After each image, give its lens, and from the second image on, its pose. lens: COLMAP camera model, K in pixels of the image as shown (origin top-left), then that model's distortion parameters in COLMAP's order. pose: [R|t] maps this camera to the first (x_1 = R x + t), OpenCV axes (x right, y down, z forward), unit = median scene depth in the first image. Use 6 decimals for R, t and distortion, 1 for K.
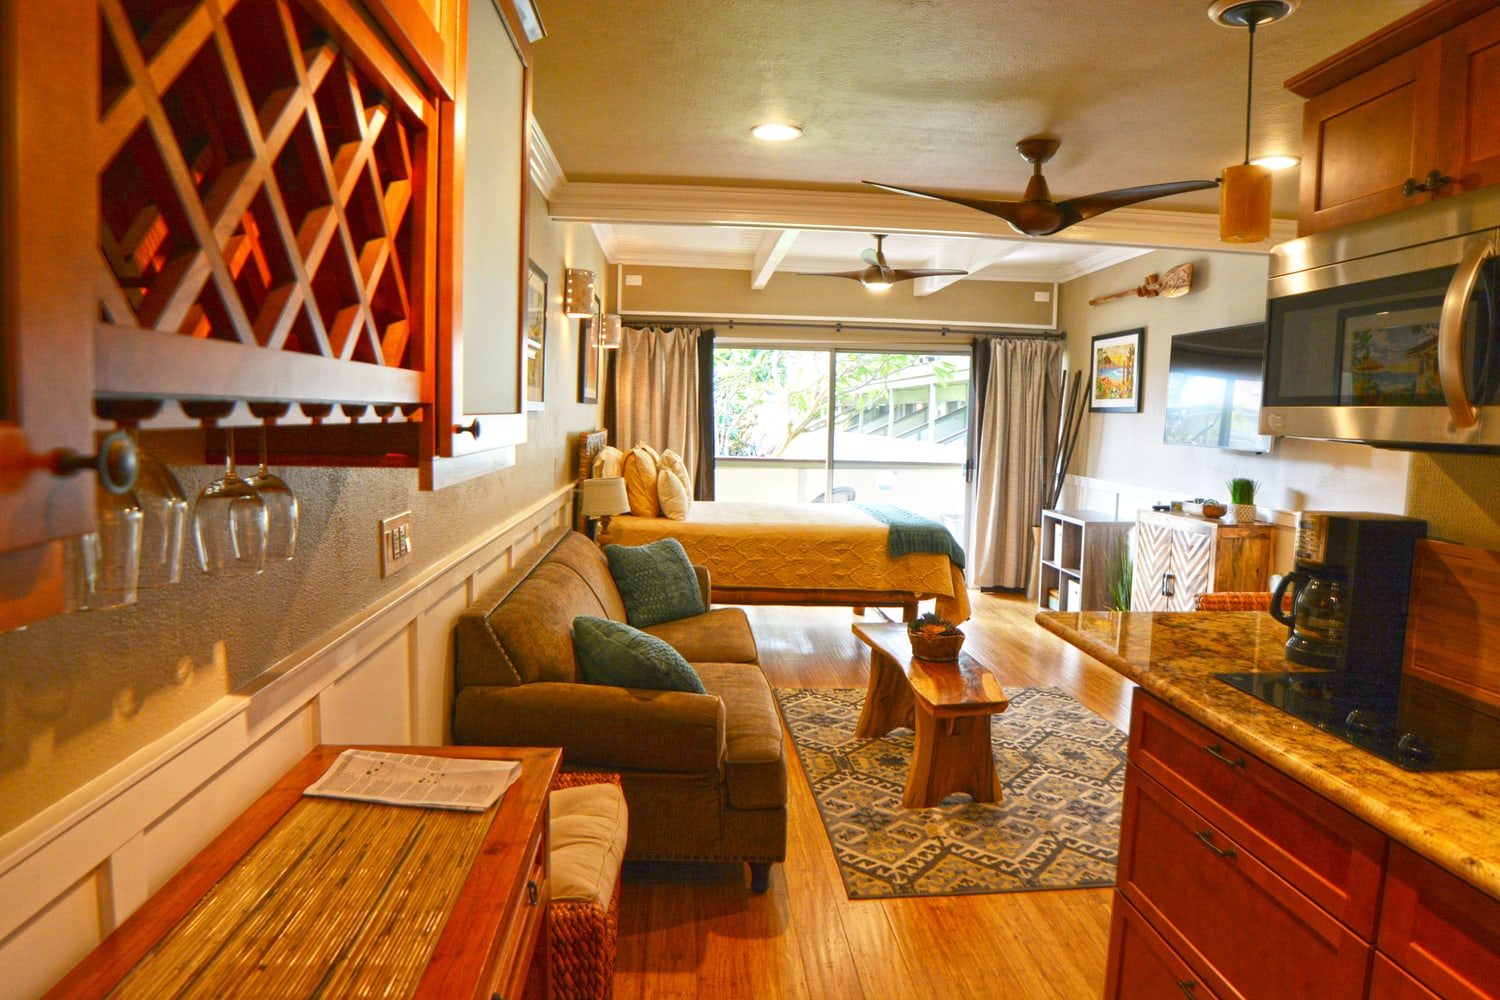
lens RADIAL K [[945.1, 0, 750.8], [0, 945.1, 505.7], [0, 0, 1]] dist [-0.118651, 0.052020]
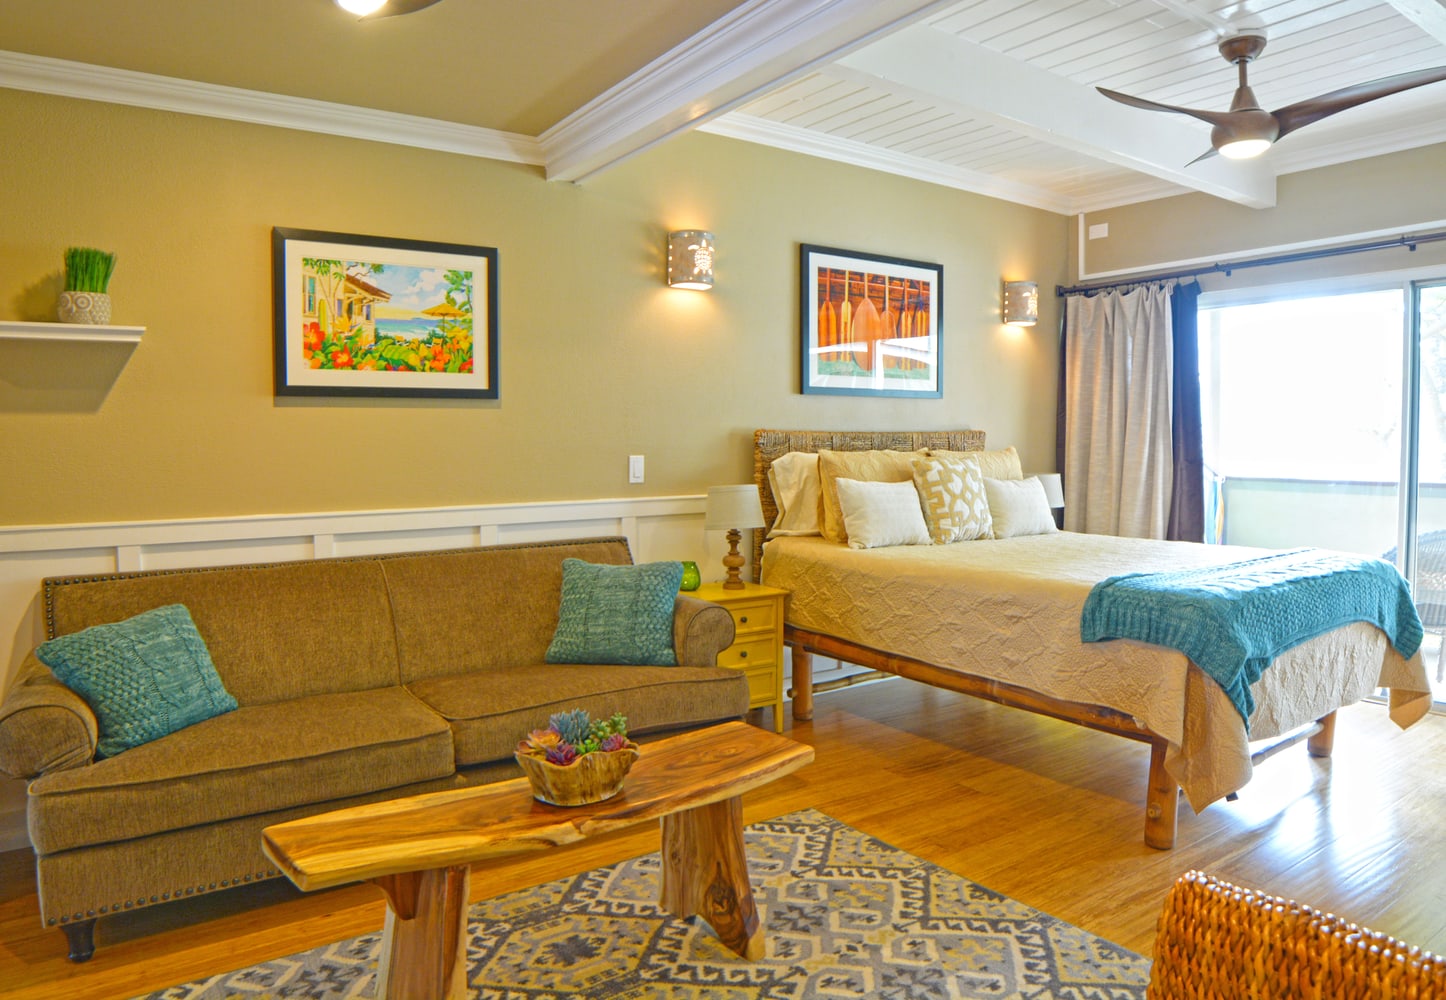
lens RADIAL K [[949.8, 0, 723.0], [0, 949.8, 500.0], [0, 0, 1]] dist [-0.116290, 0.045633]
pose [[0.512017, 0.025500, -0.858597, 0.522348], [-0.062319, 0.998028, -0.007523, -0.009555], [0.856712, 0.057358, 0.512597, 0.575706]]
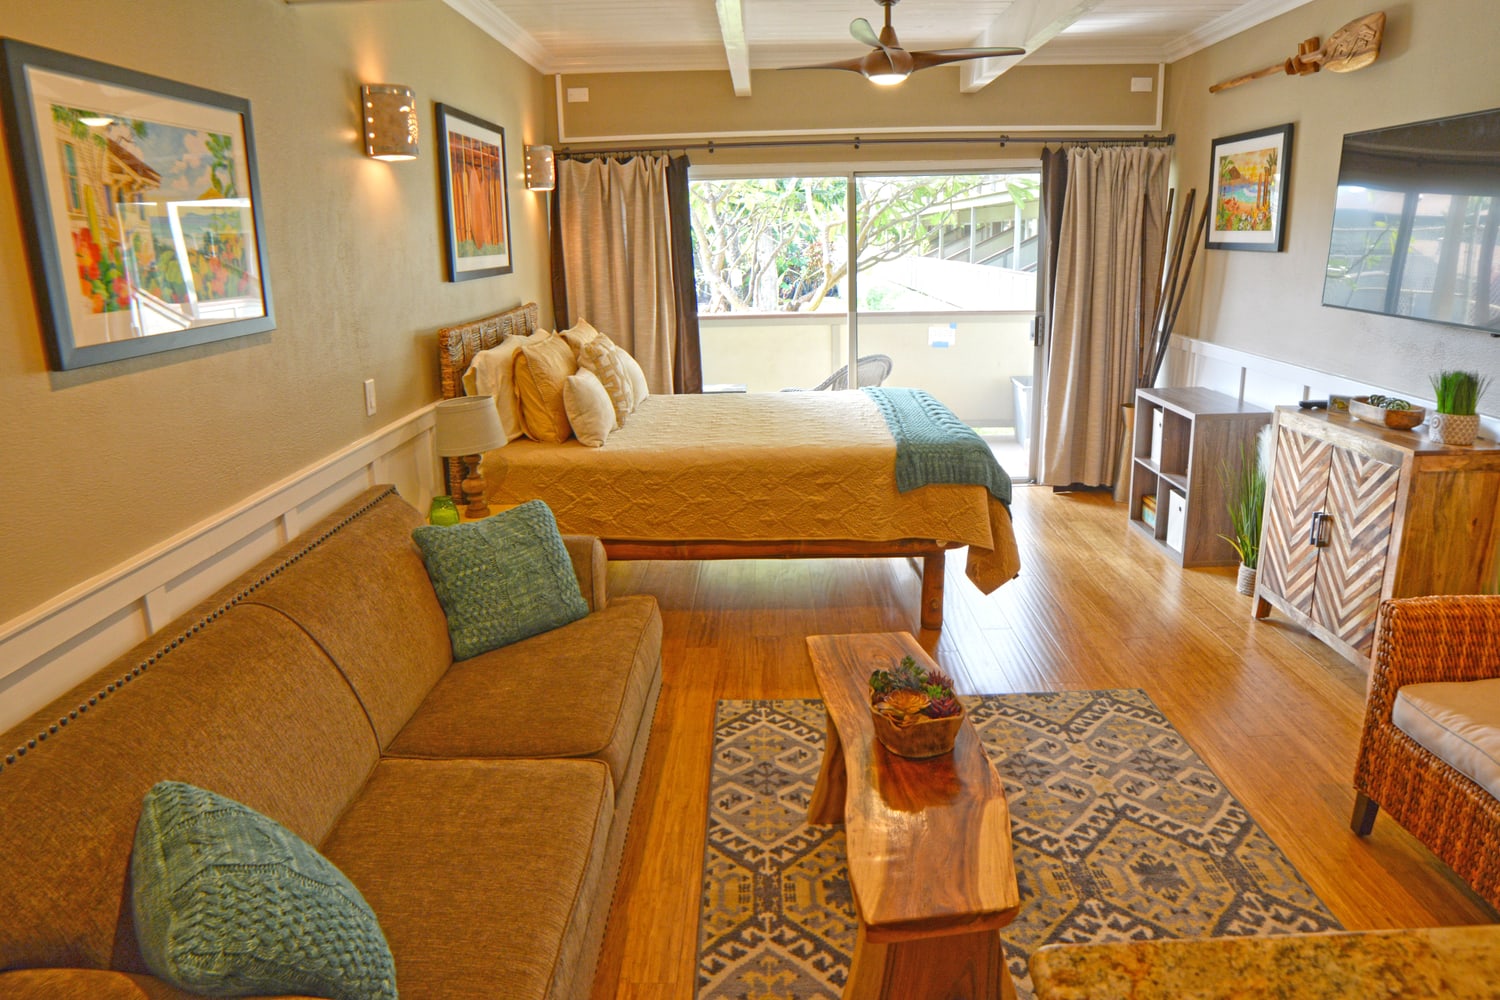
lens RADIAL K [[966.3, 0, 746.6], [0, 966.3, 502.7], [0, 0, 1]] dist [-0.120597, 0.053064]
pose [[0.994520, -0.023468, -0.101881, 0.115452], [0.040811, 0.984313, 0.171646, -0.064937], [0.096255, -0.174863, 0.979876, 0.322808]]
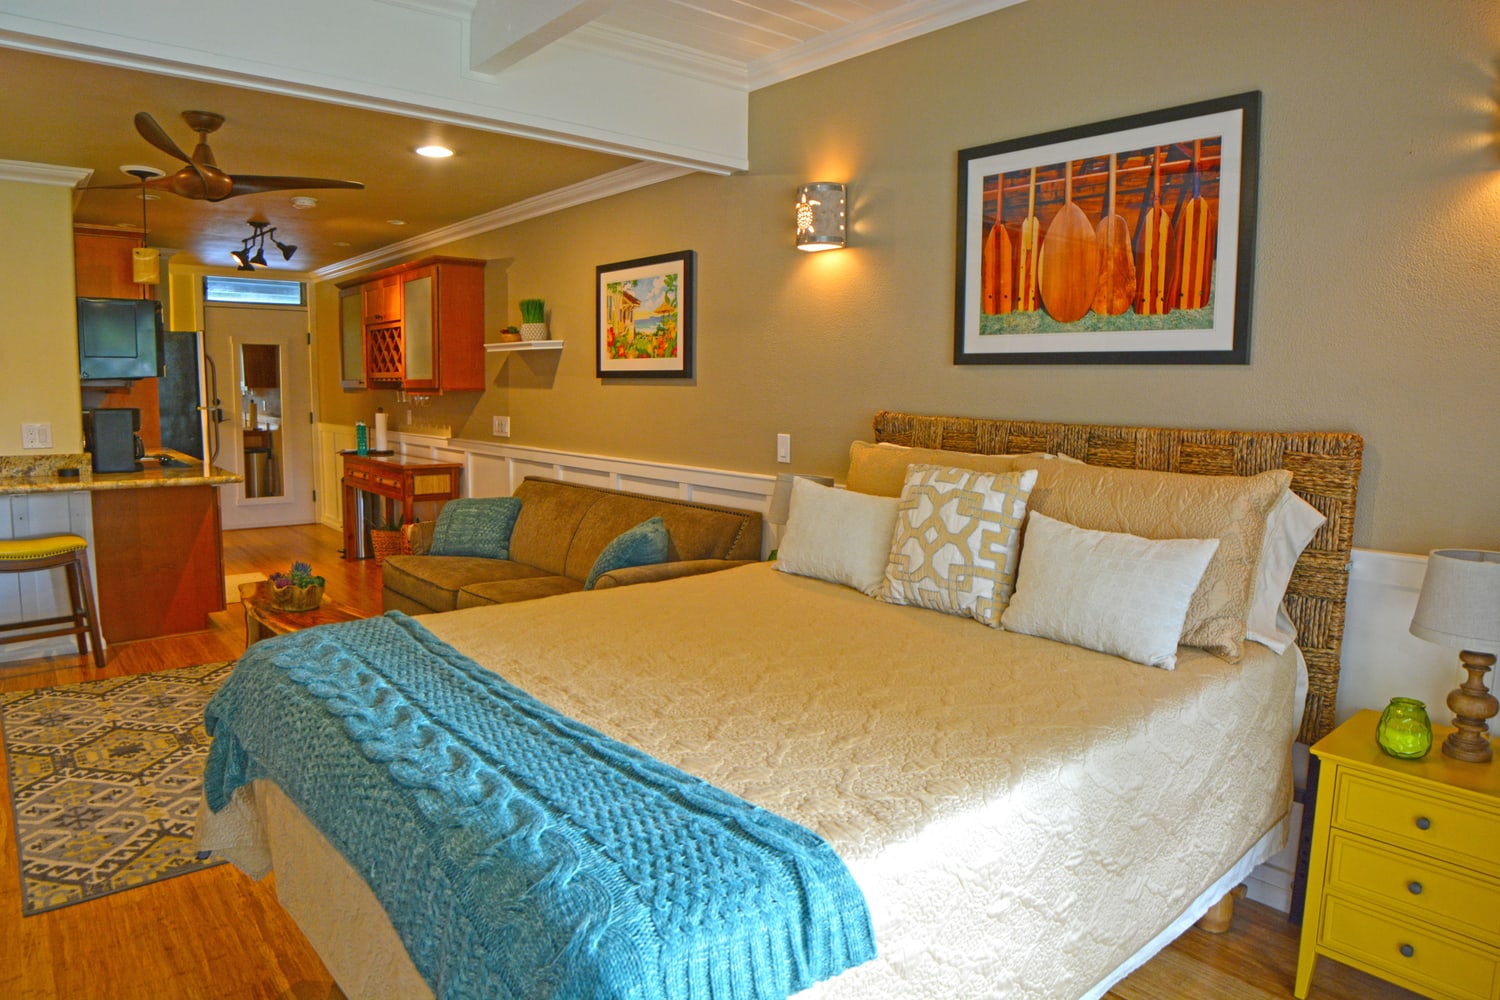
lens RADIAL K [[945.1, 0, 750.8], [0, 945.1, 505.7], [0, 0, 1]] dist [-0.118651, 0.052020]
pose [[-0.804450, 0.034313, -0.593029, 0.284138], [-0.093006, 0.978742, 0.182793, -0.127505], [0.586695, 0.202203, -0.784158, 1.504882]]
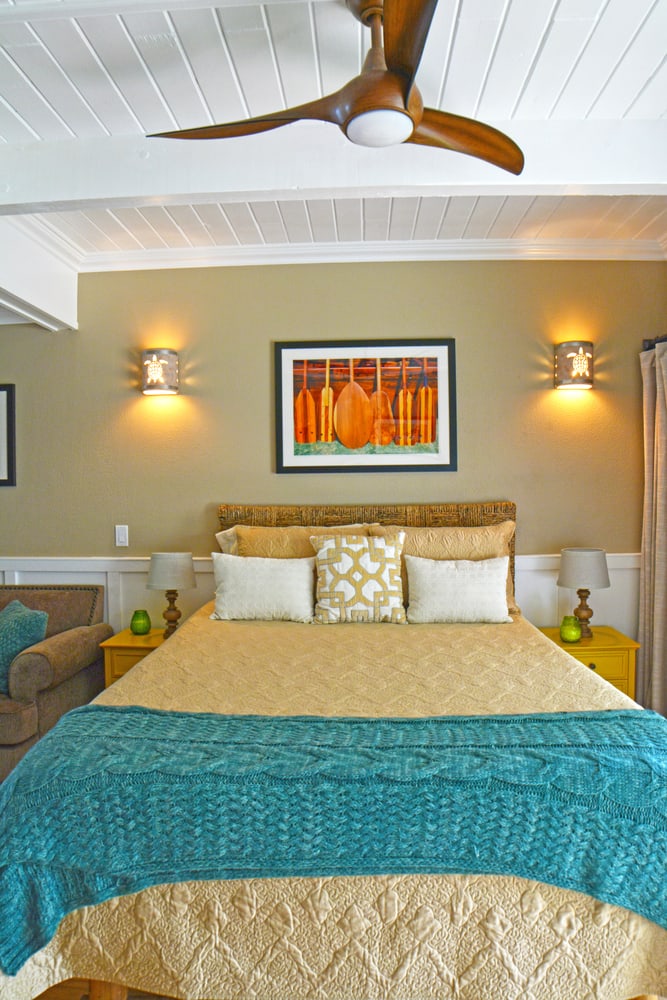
lens RADIAL K [[630.1, 0, 333.5], [0, 630.1, 500.0], [0, 0, 1]] dist [-0.118651, 0.052020]
pose [[-0.116336, -0.003407, -0.993204, 0.458188], [-0.086251, 0.996251, 0.006685, -0.099791], [0.989458, 0.086443, -0.116194, 1.219717]]
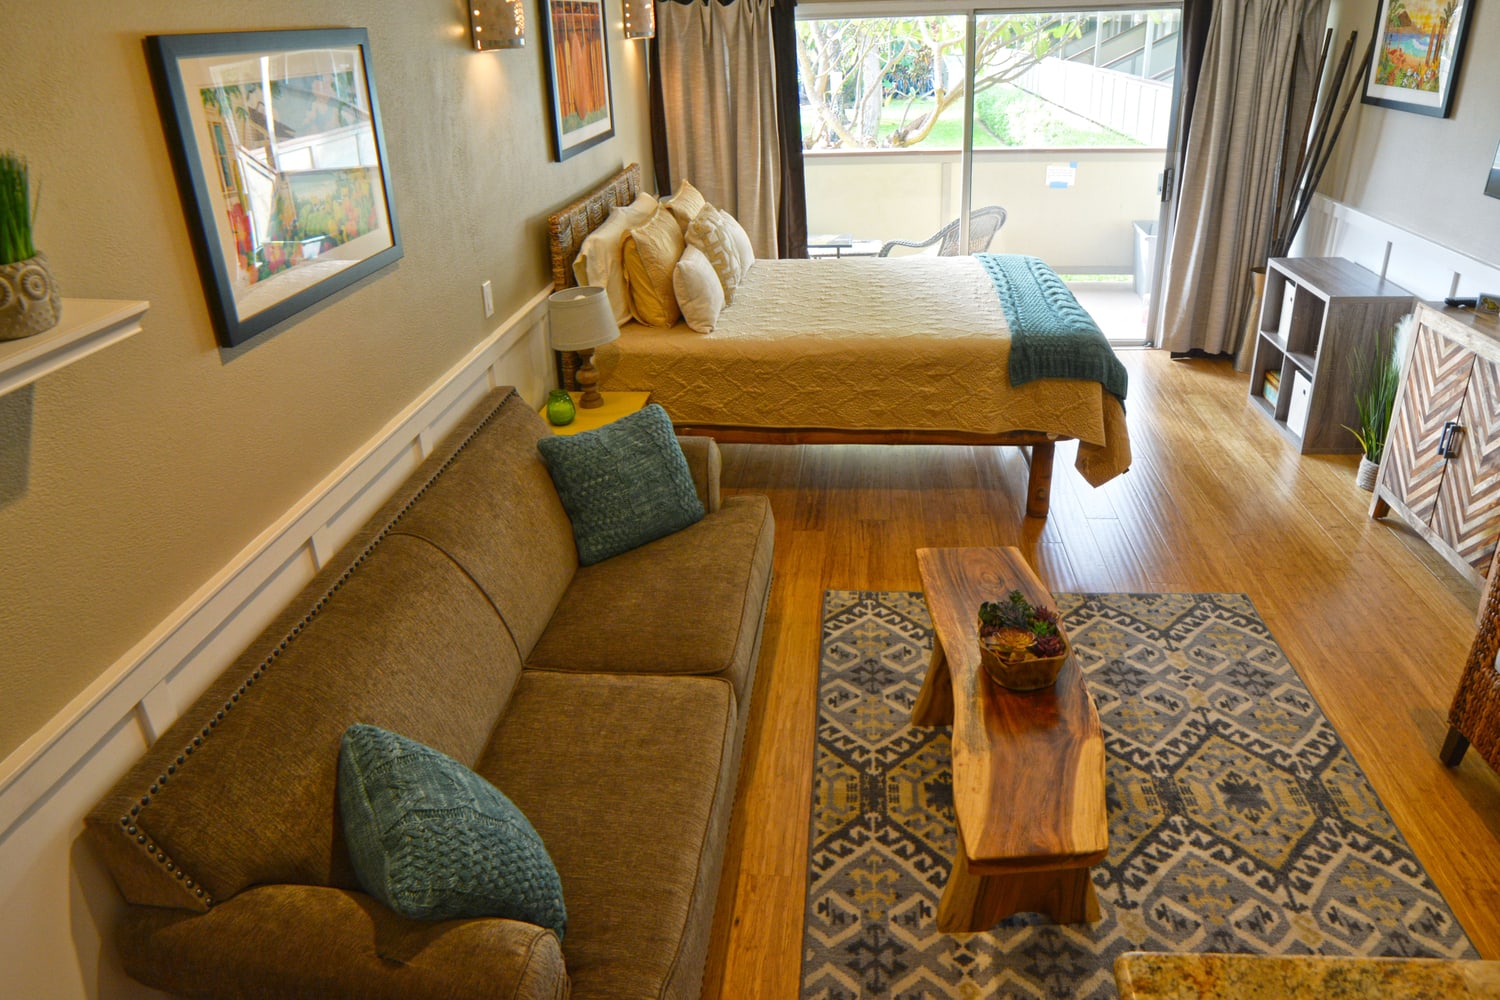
lens RADIAL K [[997.0, 0, 745.6], [0, 997.0, 500.3], [0, 0, 1]] dist [-0.119173, 0.050932]
pose [[0.980690, 0.018638, -0.194680, 0.106359], [0.051259, 0.936152, 0.347839, -0.129541], [0.188733, -0.351102, 0.917119, 0.305440]]
